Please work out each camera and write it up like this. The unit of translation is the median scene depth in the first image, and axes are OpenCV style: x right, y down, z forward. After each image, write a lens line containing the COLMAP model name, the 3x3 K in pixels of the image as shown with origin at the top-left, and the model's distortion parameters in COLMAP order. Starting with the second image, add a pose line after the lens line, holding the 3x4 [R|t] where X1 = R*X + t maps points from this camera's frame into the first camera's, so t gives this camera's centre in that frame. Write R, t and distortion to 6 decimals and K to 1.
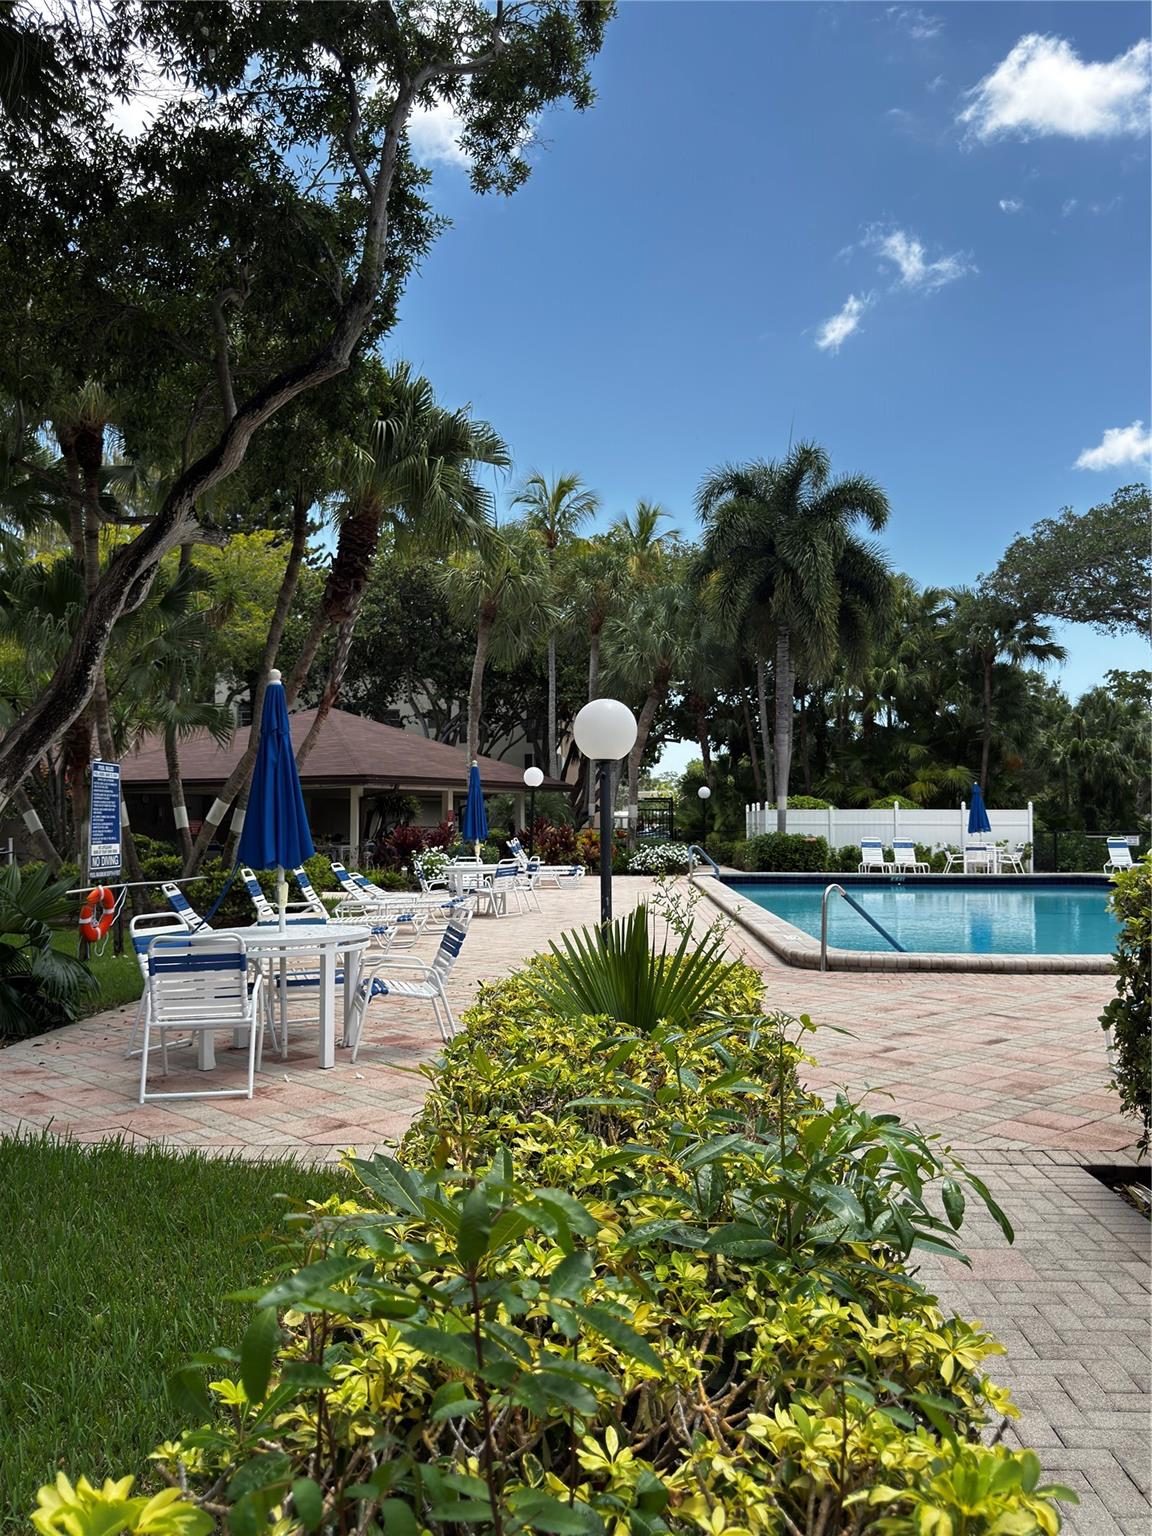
lens RADIAL K [[1302.1, 0, 576.0], [0, 1302.1, 768.0], [0, 0, 1]] dist [0.207513, -0.518005]
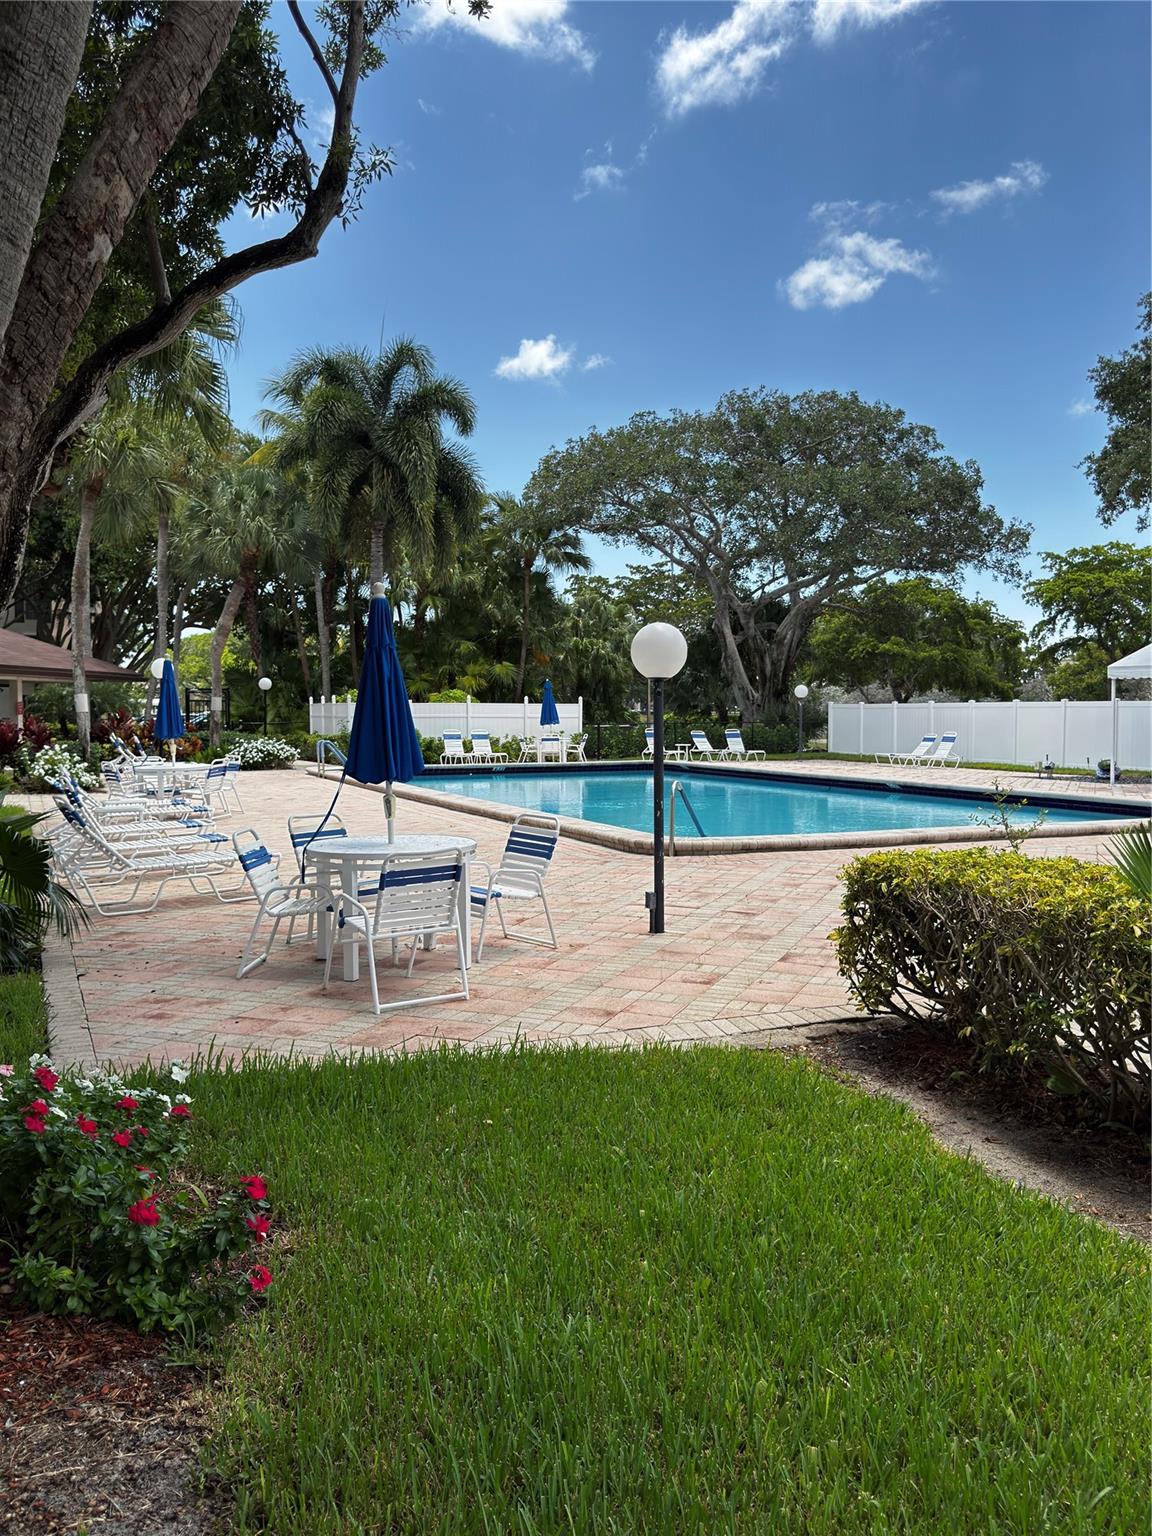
lens RADIAL K [[1302.1, 0, 576.0], [0, 1302.1, 768.0], [0, 0, 1]] dist [0.207513, -0.518005]
pose [[0.900021, -0.017570, 0.435491, -0.145332], [-0.020499, 0.996375, 0.082564, -0.005456], [-0.435363, -0.083237, 0.896399, 0.009445]]
